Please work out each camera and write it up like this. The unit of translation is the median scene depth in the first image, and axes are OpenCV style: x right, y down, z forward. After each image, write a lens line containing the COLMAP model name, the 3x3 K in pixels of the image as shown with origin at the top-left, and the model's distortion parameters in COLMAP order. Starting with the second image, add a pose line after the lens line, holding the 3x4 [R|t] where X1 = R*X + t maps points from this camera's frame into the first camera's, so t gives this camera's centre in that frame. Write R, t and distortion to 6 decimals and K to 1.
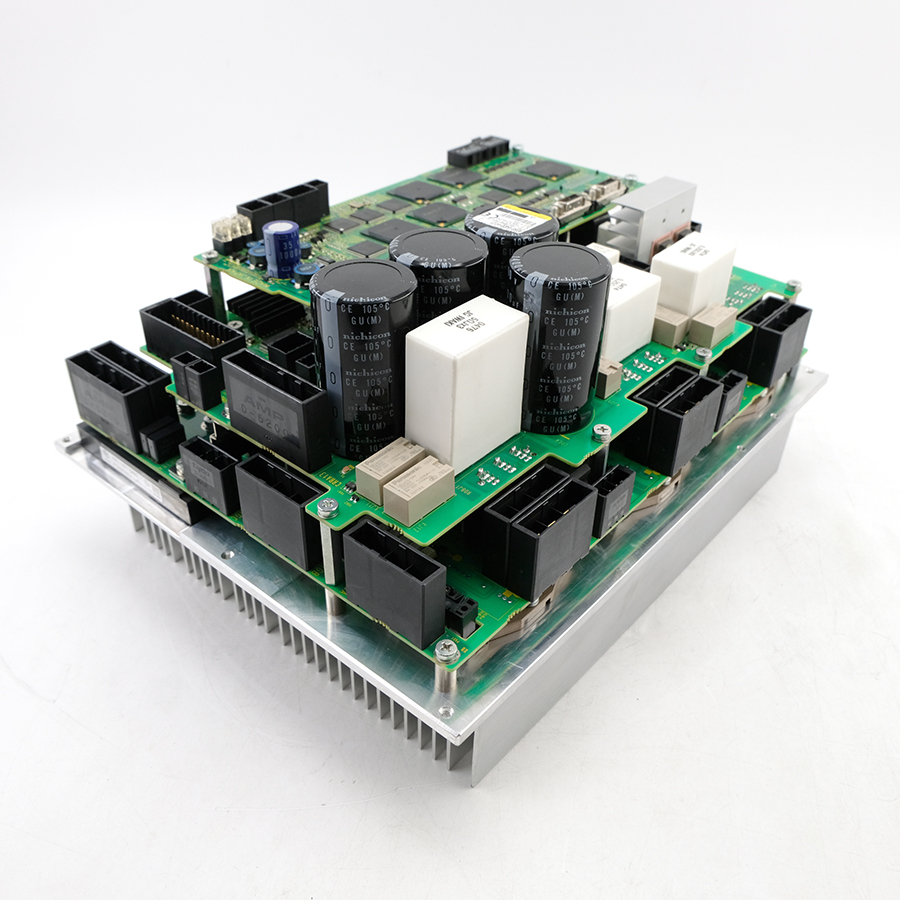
lens RADIAL K [[912.2, 0, 450.5], [0, 912.2, 448.2], [0, 0, 1]] dist [-0.024552, 0.000000]
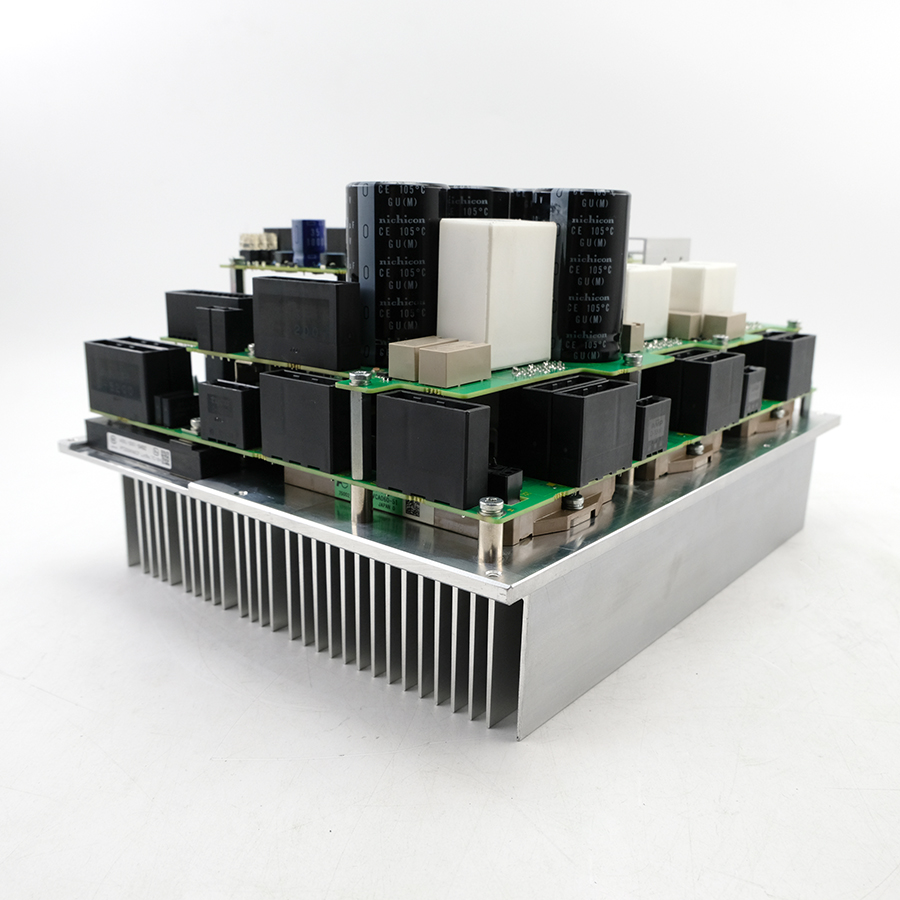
lens RADIAL K [[912.2, 0, 450.5], [0, 912.2, 447.4], [0, 0, 1]] dist [-0.024552, 0.000000]
pose [[0.999551, -0.009391, 0.028467, -0.058843], [0.018991, 0.933154, -0.358974, 0.411364], [-0.023193, 0.359353, 0.932913, 0.117152]]
